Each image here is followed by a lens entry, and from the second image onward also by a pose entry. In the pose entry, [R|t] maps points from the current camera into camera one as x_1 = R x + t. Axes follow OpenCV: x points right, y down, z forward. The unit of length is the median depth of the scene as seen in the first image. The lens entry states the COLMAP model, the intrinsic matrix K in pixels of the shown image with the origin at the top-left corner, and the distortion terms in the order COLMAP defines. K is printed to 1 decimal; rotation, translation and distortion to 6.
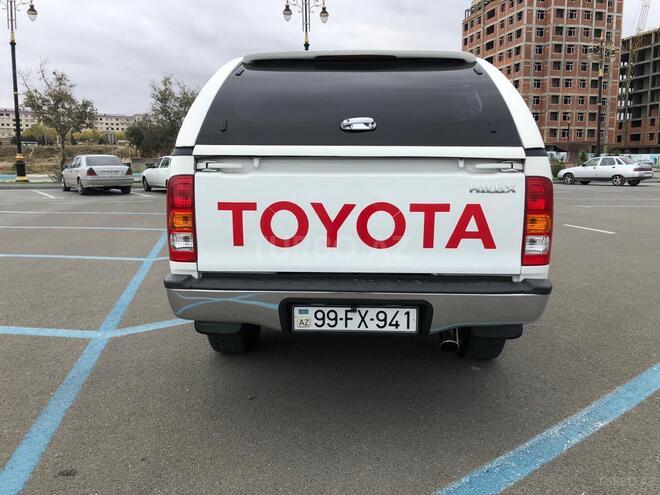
lens RADIAL K [[533.6, 0, 330.0], [0, 533.6, 247.5], [0, 0, 1]] dist [0.097830, -0.172285]
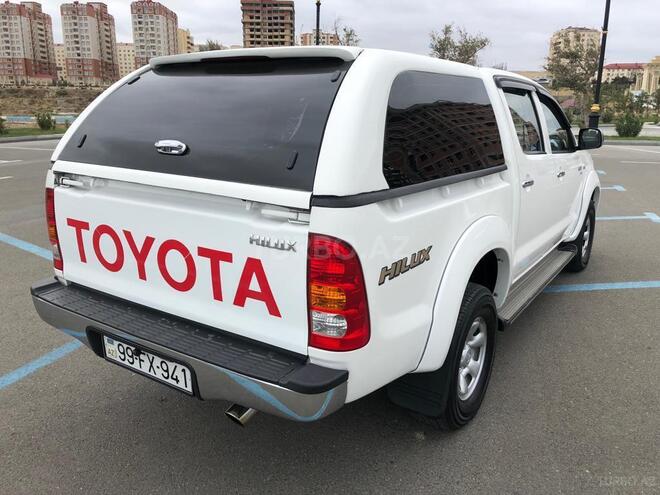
lens RADIAL K [[533.6, 0, 330.0], [0, 533.6, 247.5], [0, 0, 1]] dist [0.097830, -0.172285]
pose [[0.851563, 0.140105, -0.505184, 0.749556], [-0.090945, 0.988497, 0.120843, -0.199635], [0.516304, -0.056961, 0.854509, 0.377983]]
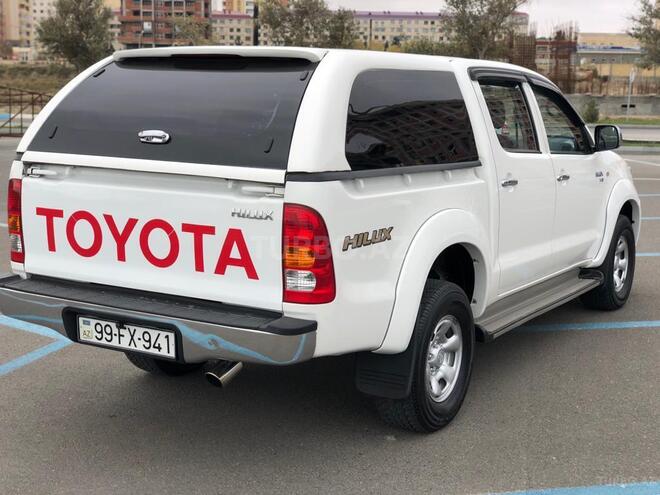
lens RADIAL K [[970.1, 0, 315.3], [0, 970.1, 260.6], [0, 0, 1]] dist [0.131955, 0.001661]
pose [[0.872172, 0.093233, -0.480232, 1.179049], [-0.089367, 0.995517, 0.030968, -0.089175], [0.480967, 0.015907, 0.876595, -0.394337]]
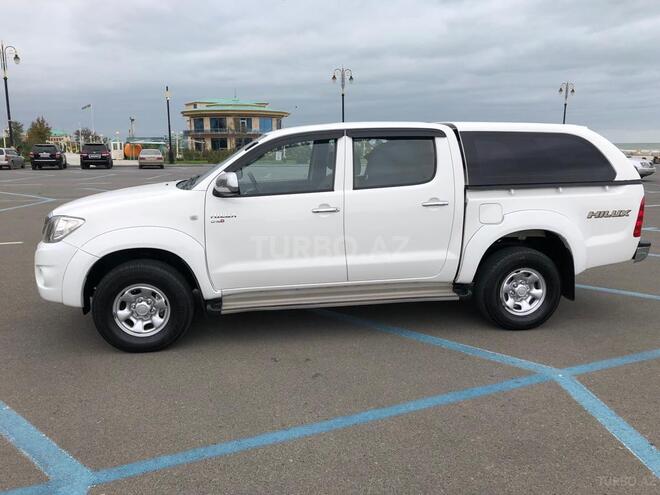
lens RADIAL K [[533.6, 0, 330.0], [0, 533.6, 247.5], [0, 0, 1]] dist [0.097830, -0.172285]
pose [[-0.201431, -0.179236, 0.962964, -2.088357], [0.151567, 0.965571, 0.211425, -0.556318], [-0.967705, 0.188542, -0.167329, 2.558237]]
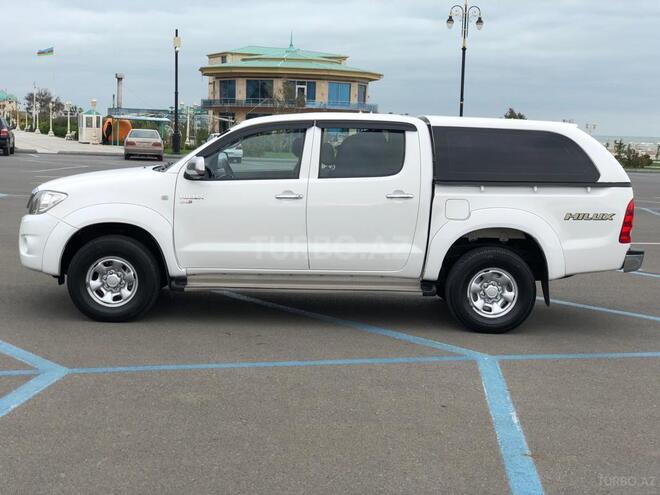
lens RADIAL K [[970.1, 0, 315.3], [0, 970.1, 260.6], [0, 0, 1]] dist [0.131955, 0.001661]
pose [[-0.055626, -0.133649, 0.989466, -3.756822], [0.119608, 0.982972, 0.139496, -0.541802], [-0.991262, 0.126108, -0.038693, 2.308868]]
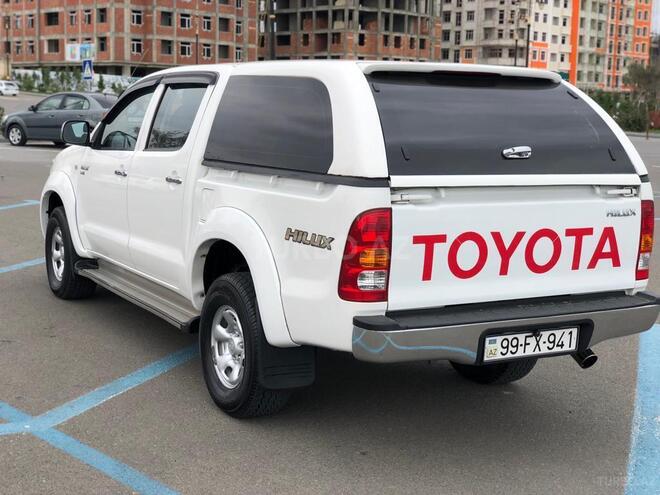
lens RADIAL K [[970.1, 0, 315.3], [0, 970.1, 260.6], [0, 0, 1]] dist [0.131955, 0.001661]
pose [[0.848346, -0.059975, 0.526035, -1.268672], [0.050587, 0.998200, 0.032225, -0.105553], [-0.527021, -0.000728, 0.849852, -0.370477]]
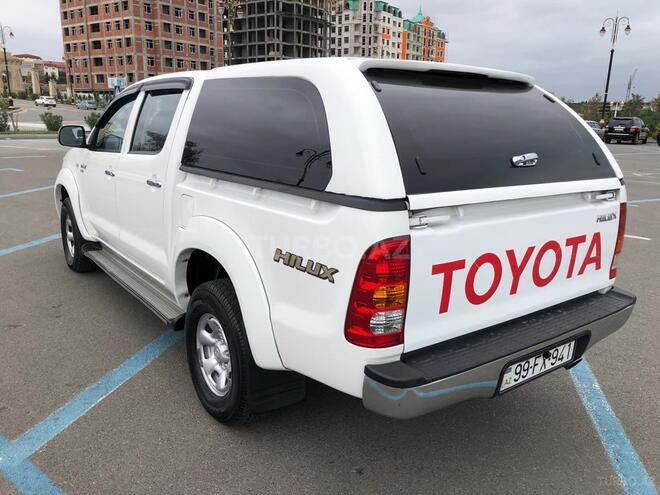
lens RADIAL K [[533.6, 0, 330.0], [0, 533.6, 247.5], [0, 0, 1]] dist [0.097830, -0.172285]
pose [[0.774650, -0.132580, 0.618337, -0.819009], [0.069988, 0.989744, 0.124534, -0.221622], [-0.628506, -0.053194, 0.775984, 0.483262]]
